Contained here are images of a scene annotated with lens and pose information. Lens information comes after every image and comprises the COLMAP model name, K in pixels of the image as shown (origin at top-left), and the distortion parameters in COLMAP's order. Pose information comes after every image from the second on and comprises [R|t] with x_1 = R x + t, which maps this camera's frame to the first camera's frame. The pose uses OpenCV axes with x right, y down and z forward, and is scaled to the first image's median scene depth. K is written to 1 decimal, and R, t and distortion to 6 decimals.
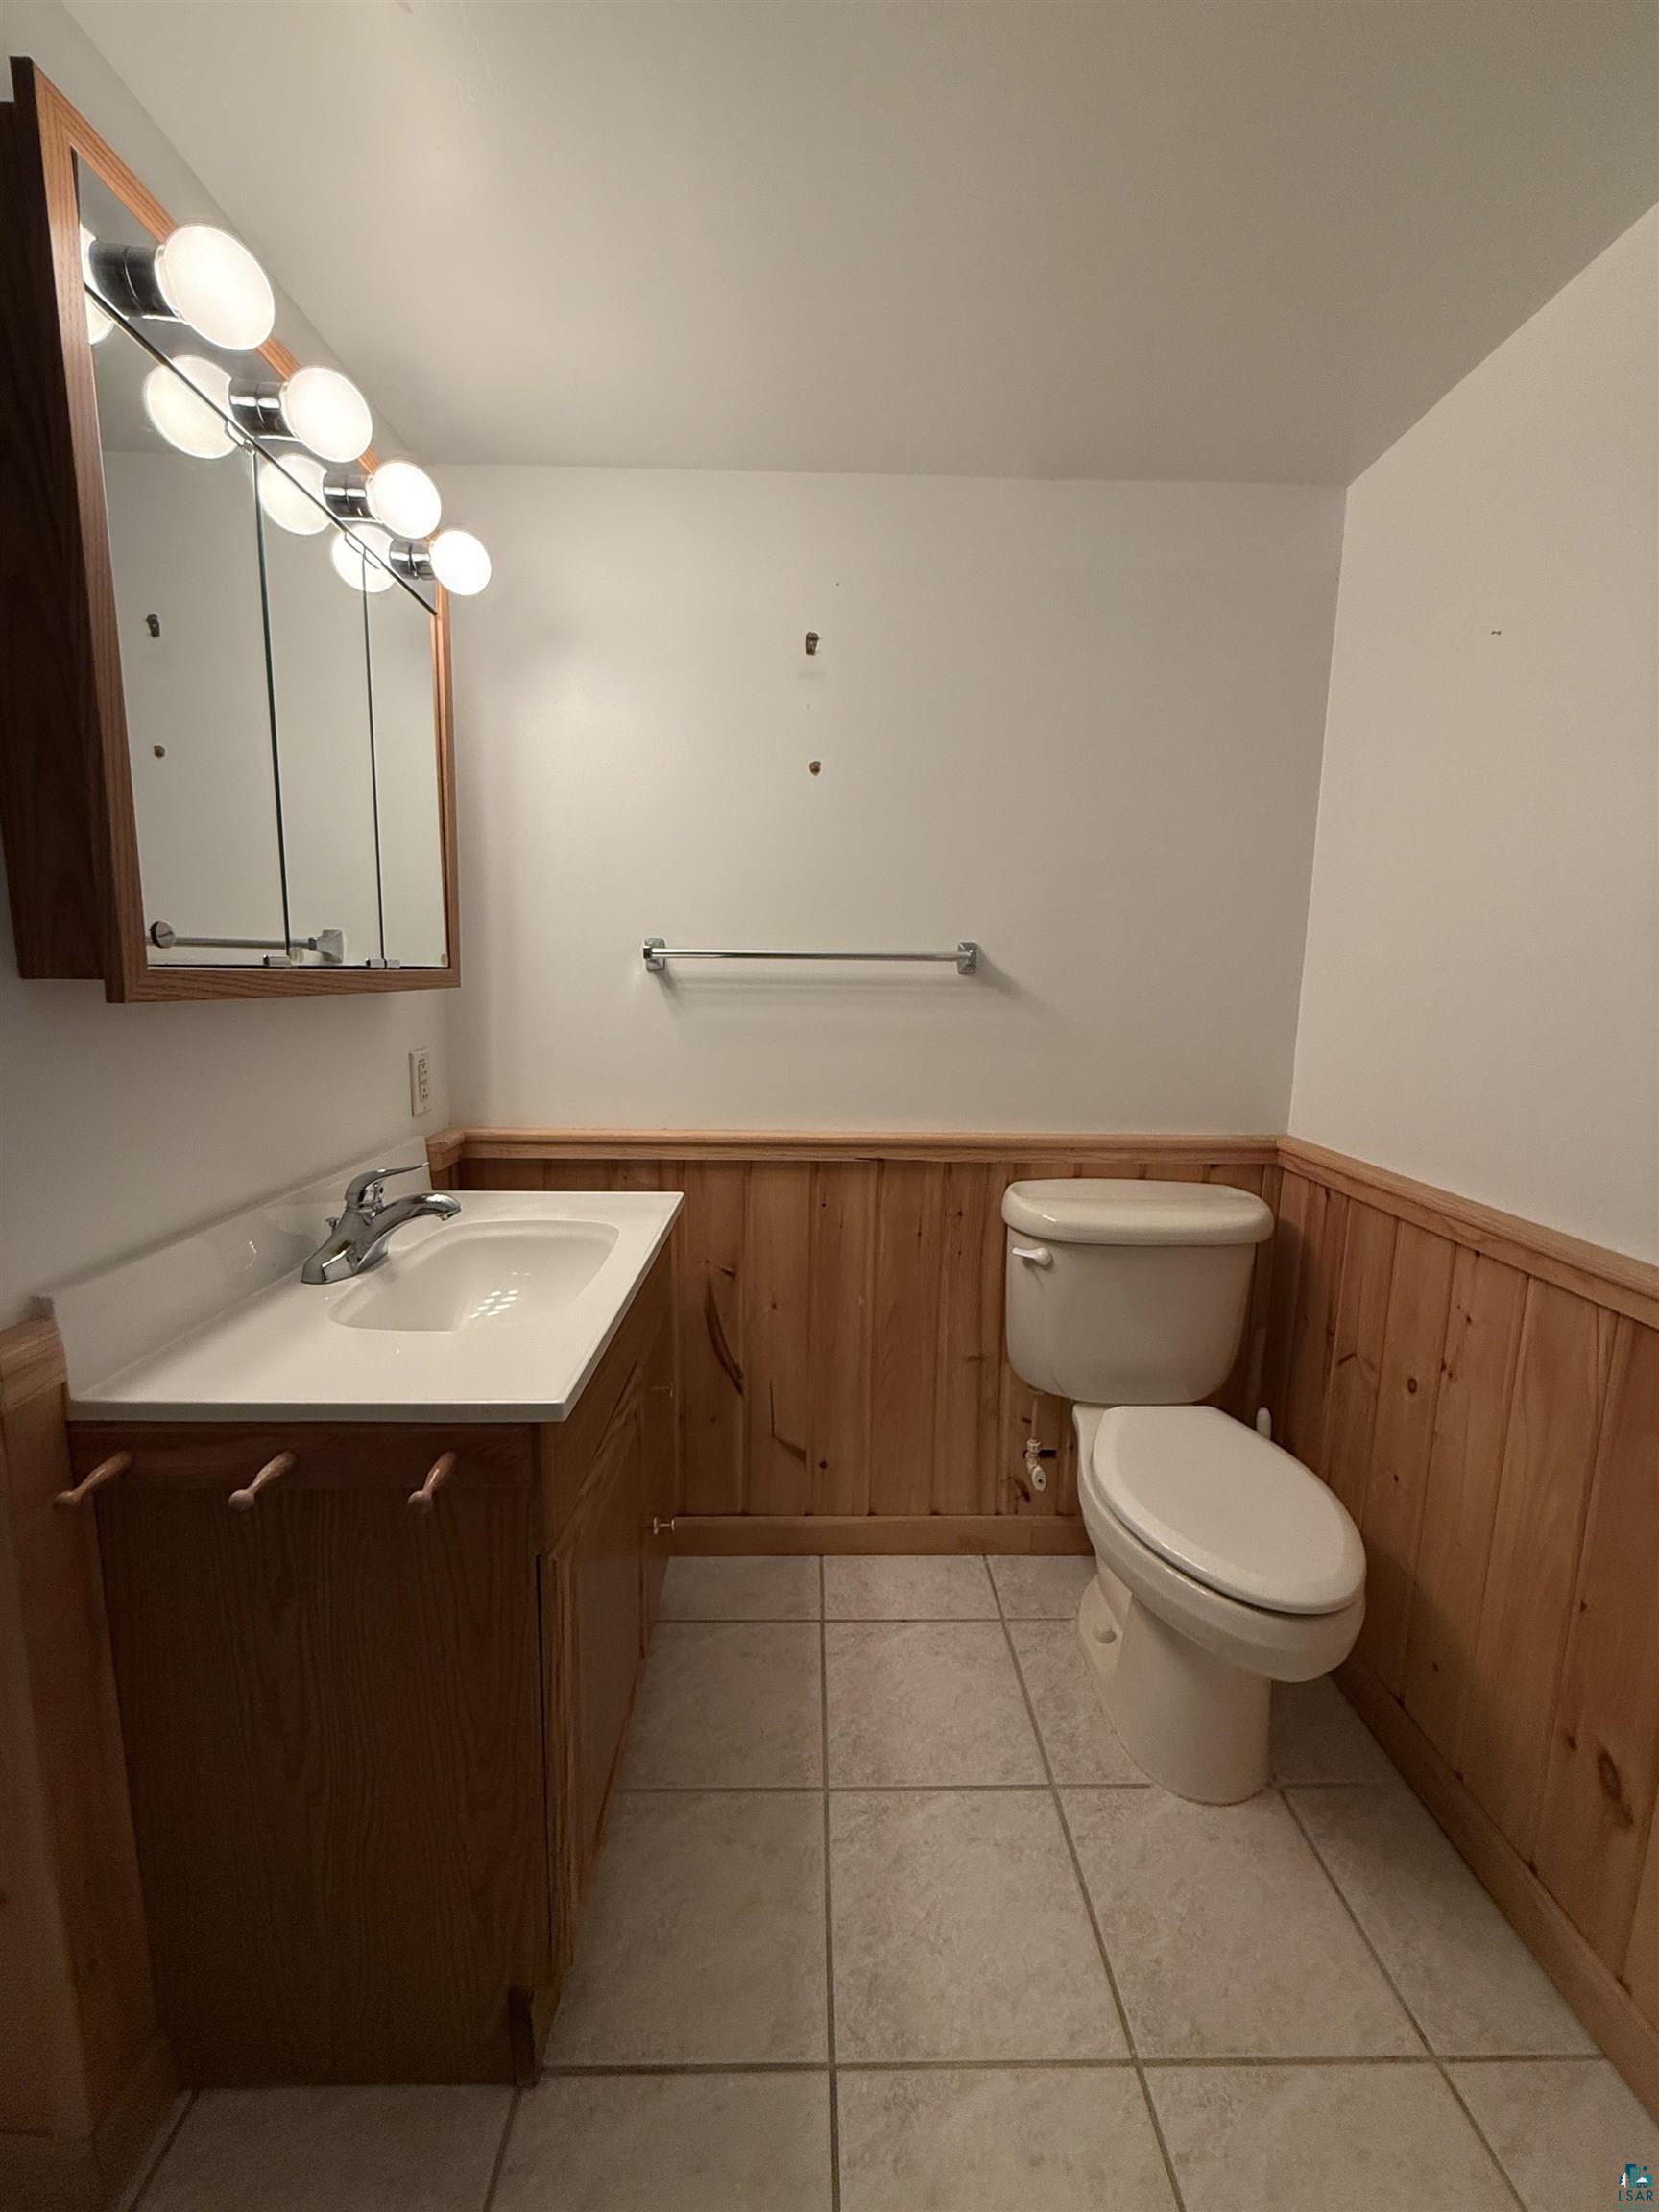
lens RADIAL K [[883.3, 0, 832.2], [0, 883.3, 1103.9], [0, 0, 1]] dist [-0.000731, 0.000988]
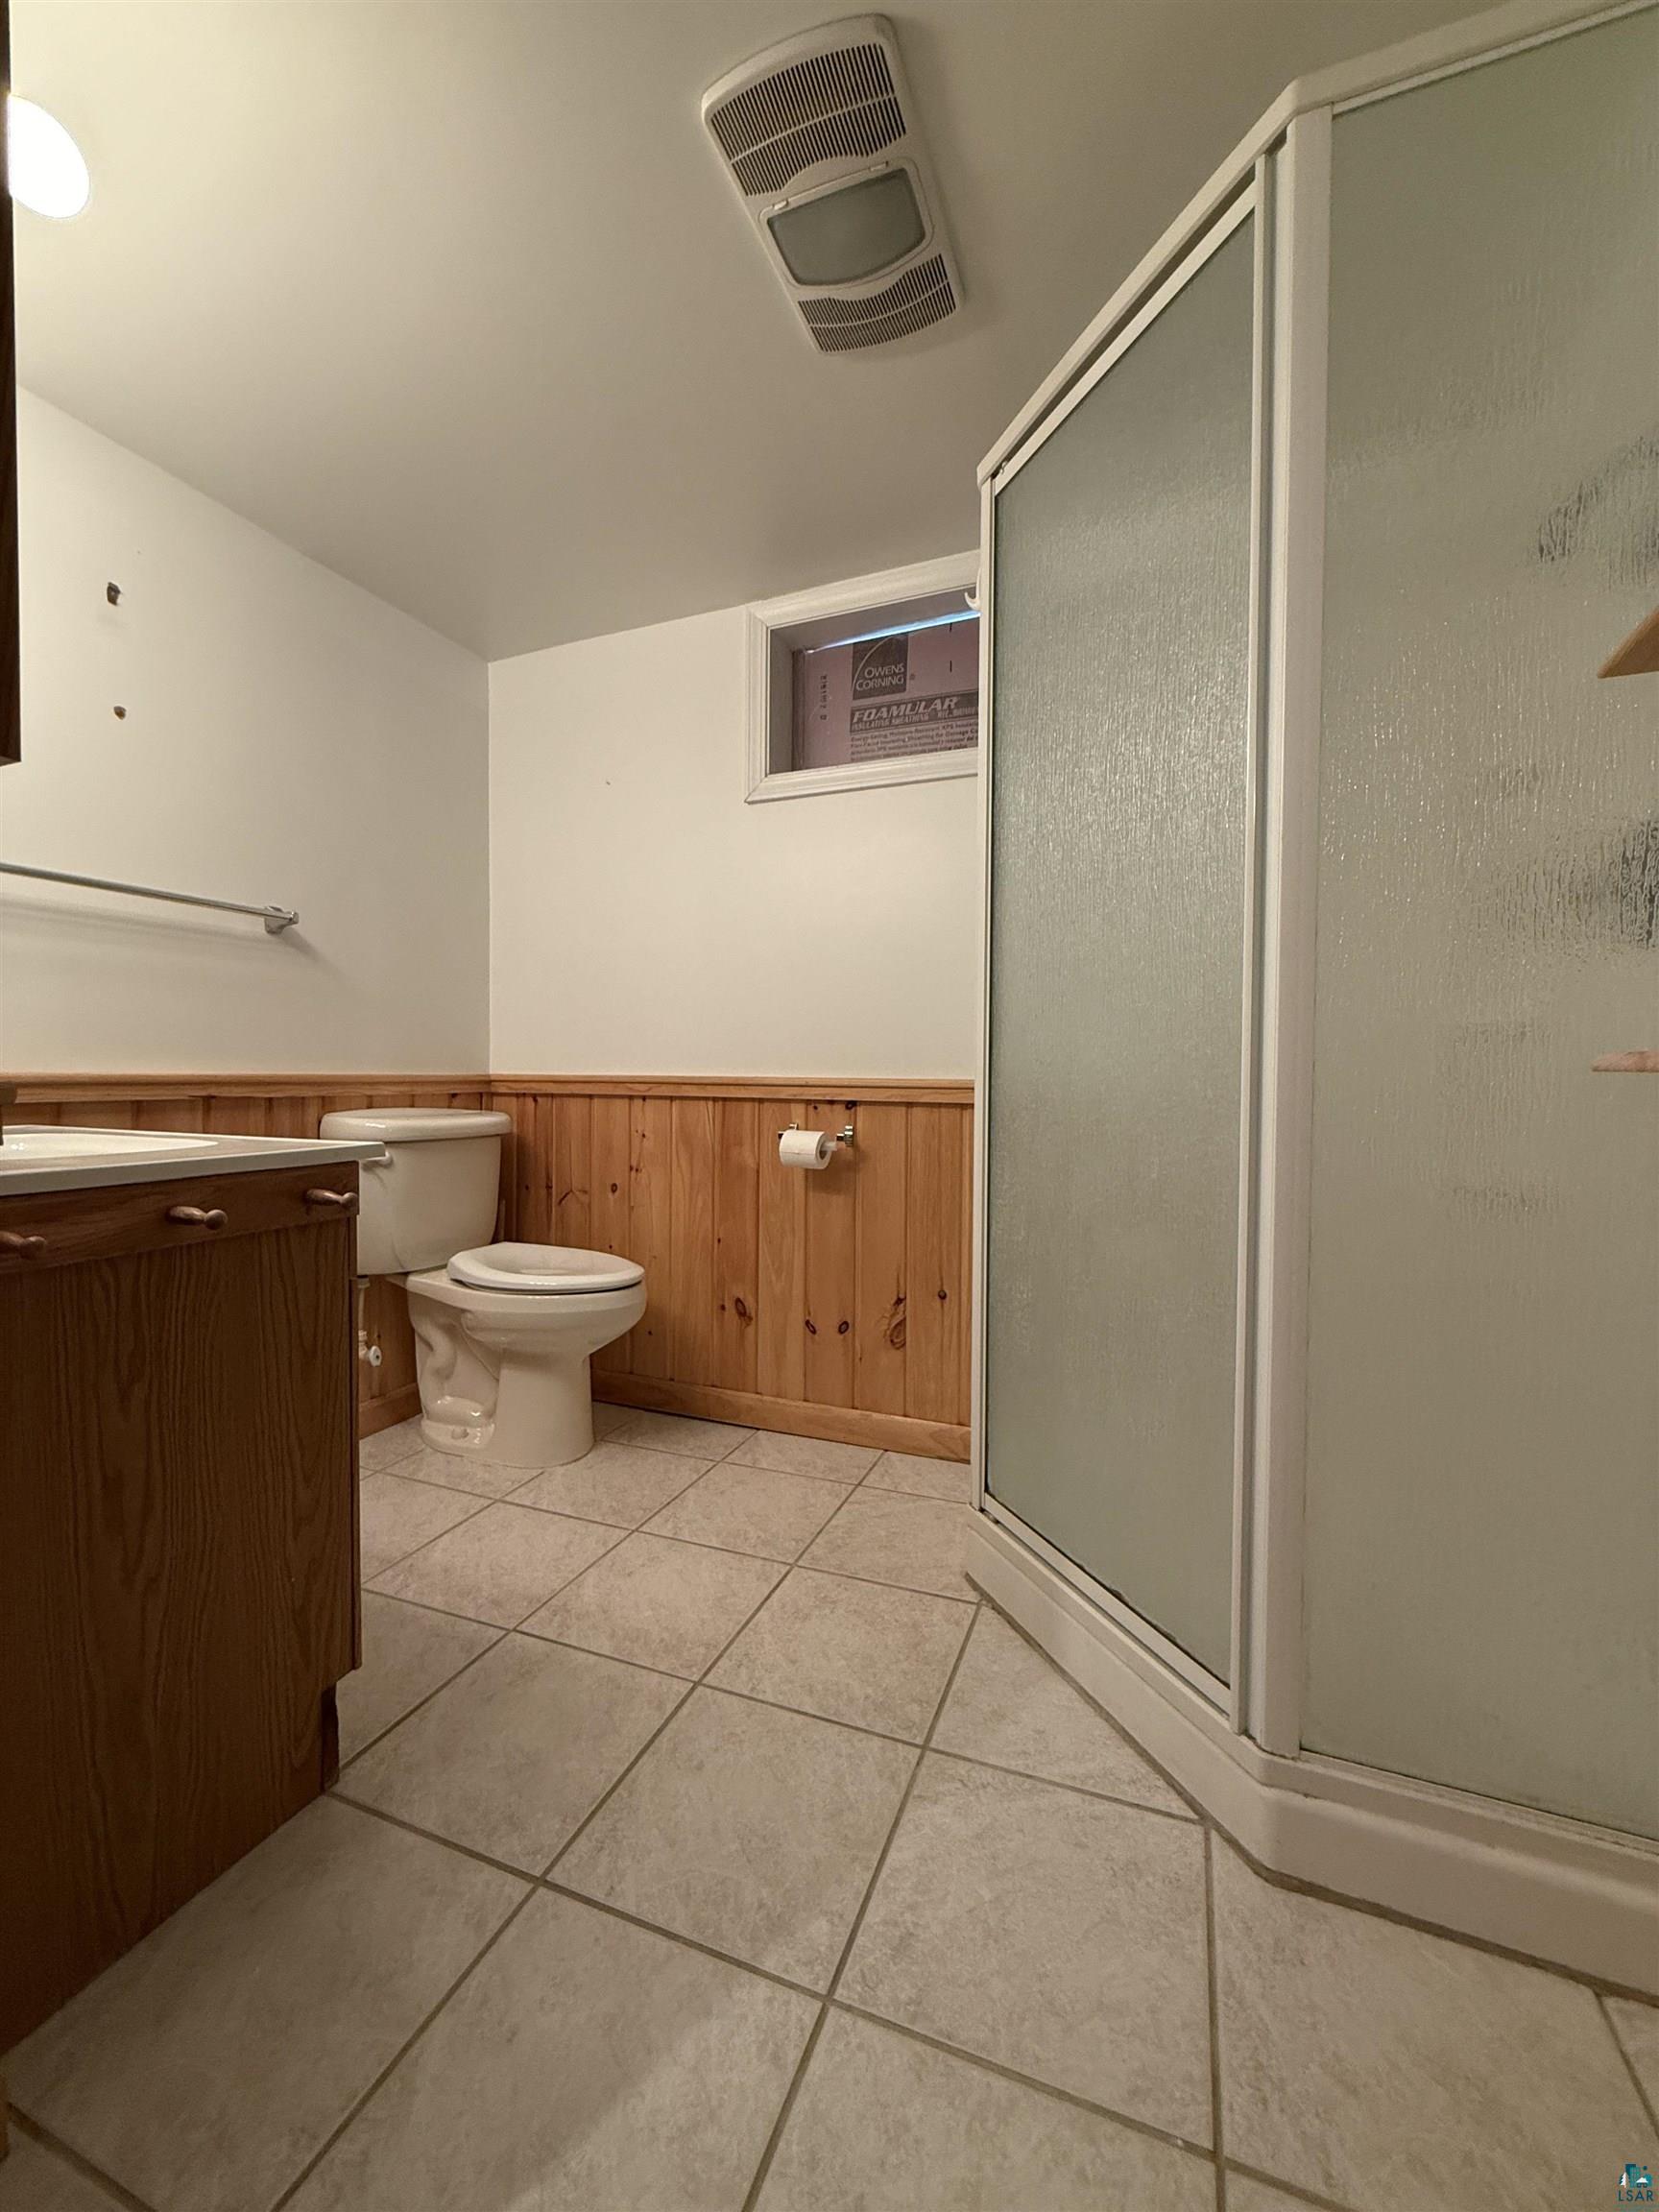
lens RADIAL K [[883.3, 0, 833.5], [0, 883.3, 1104.0], [0, 0, 1]] dist [-0.000731, 0.000988]
pose [[0.393156, -0.040658, 0.918573, -0.809413], [0.137080, 0.990449, -0.014832, 0.246496], [-0.909196, 0.131749, 0.394974, -0.120743]]
